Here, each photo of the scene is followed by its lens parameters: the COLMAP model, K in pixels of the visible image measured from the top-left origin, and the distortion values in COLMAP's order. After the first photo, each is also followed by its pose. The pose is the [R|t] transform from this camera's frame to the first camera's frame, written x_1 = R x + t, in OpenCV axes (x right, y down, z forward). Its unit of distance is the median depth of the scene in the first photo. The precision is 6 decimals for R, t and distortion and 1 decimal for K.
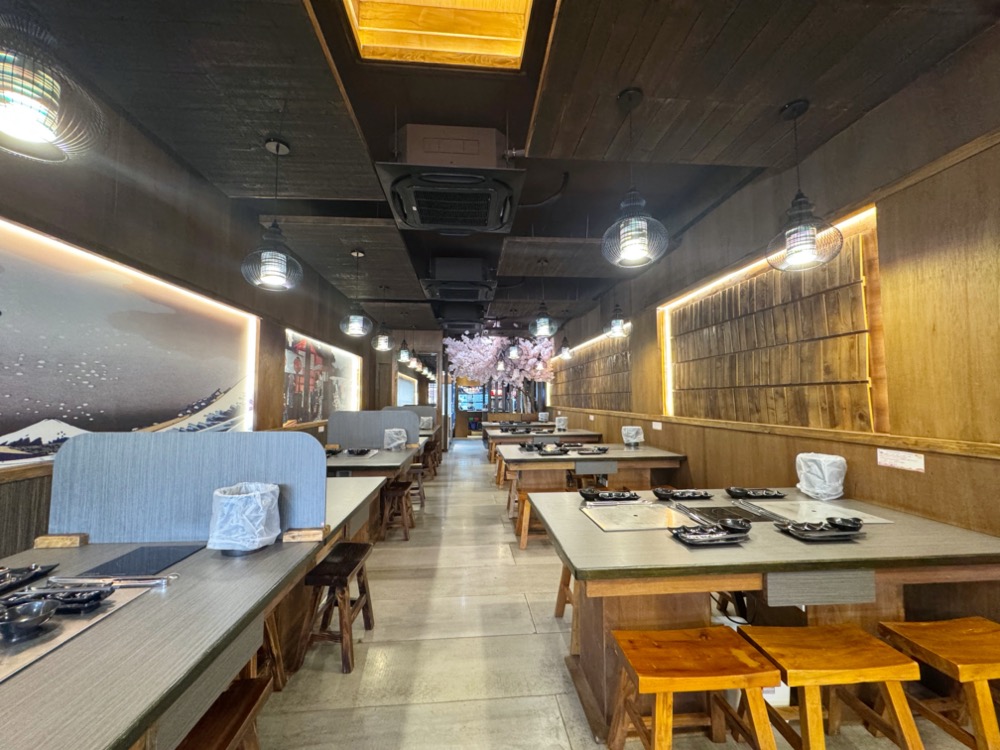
lens RADIAL K [[401.5, 0, 499.7], [0, 401.5, 373.6], [0, 0, 1]] dist [0.000340, 0.000020]
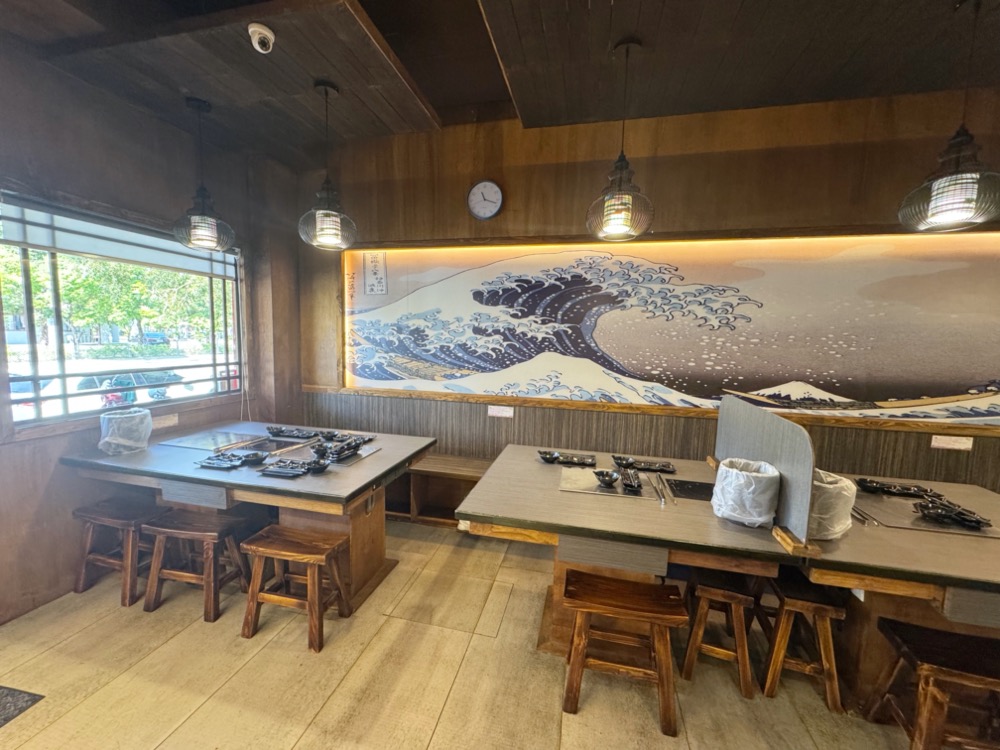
lens RADIAL K [[401.5, 0, 499.7], [0, 401.5, 375.3], [0, 0, 1]] dist [0.000340, 0.000020]
pose [[-0.307042, 0.093251, -0.947116, 0.348790], [0.038399, 0.995591, 0.085575, -0.046891], [0.950921, -0.010094, -0.309270, 0.449153]]
